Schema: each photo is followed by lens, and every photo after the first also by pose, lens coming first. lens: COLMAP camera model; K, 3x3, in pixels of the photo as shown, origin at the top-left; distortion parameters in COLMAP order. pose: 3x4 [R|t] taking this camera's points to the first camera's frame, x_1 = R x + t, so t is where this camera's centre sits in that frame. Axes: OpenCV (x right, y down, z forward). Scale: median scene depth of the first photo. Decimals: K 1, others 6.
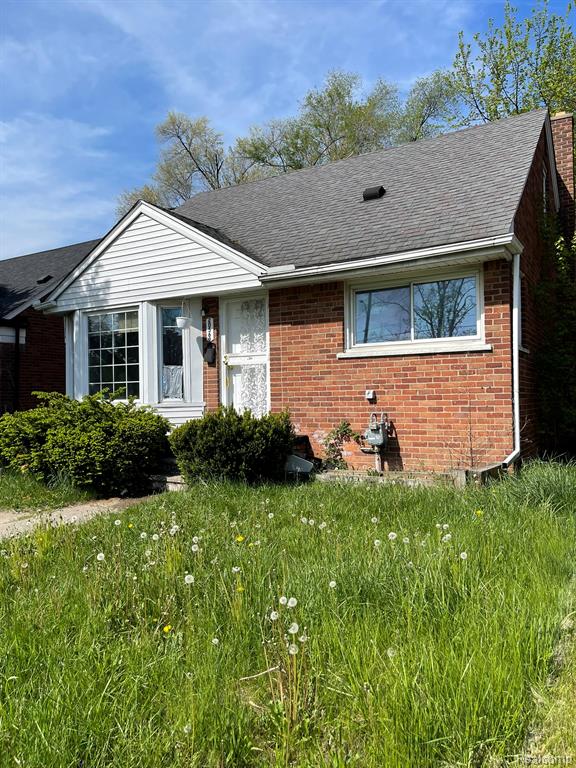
lens RADIAL K [[557.6, 0, 288.2], [0, 557.6, 383.2], [0, 0, 1]] dist [0.046364, 0.000644]
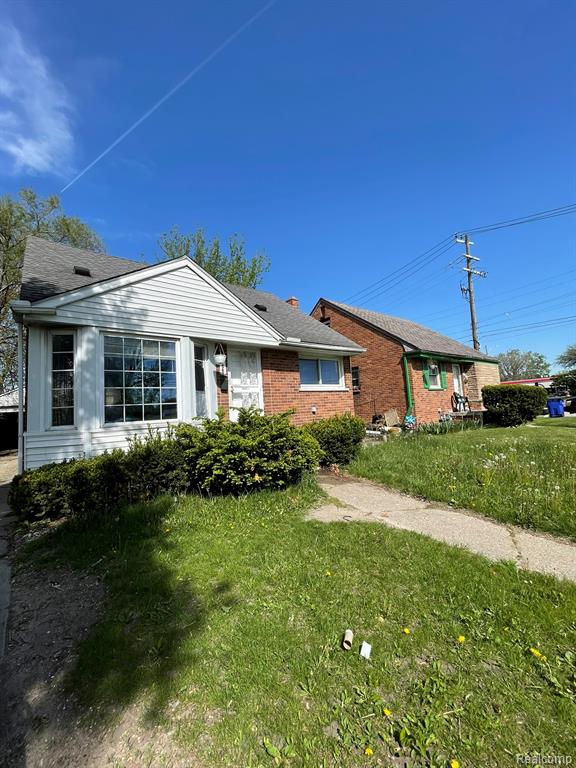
lens RADIAL K [[311.9, 0, 288.5], [0, 311.9, 387.0], [0, 0, 1]] dist [0.001107, 0.000382]
pose [[0.362618, 0.067813, 0.929467, -0.798443], [0.034064, 0.995718, -0.085937, 0.028088], [-0.931315, 0.062824, 0.358755, 0.562312]]
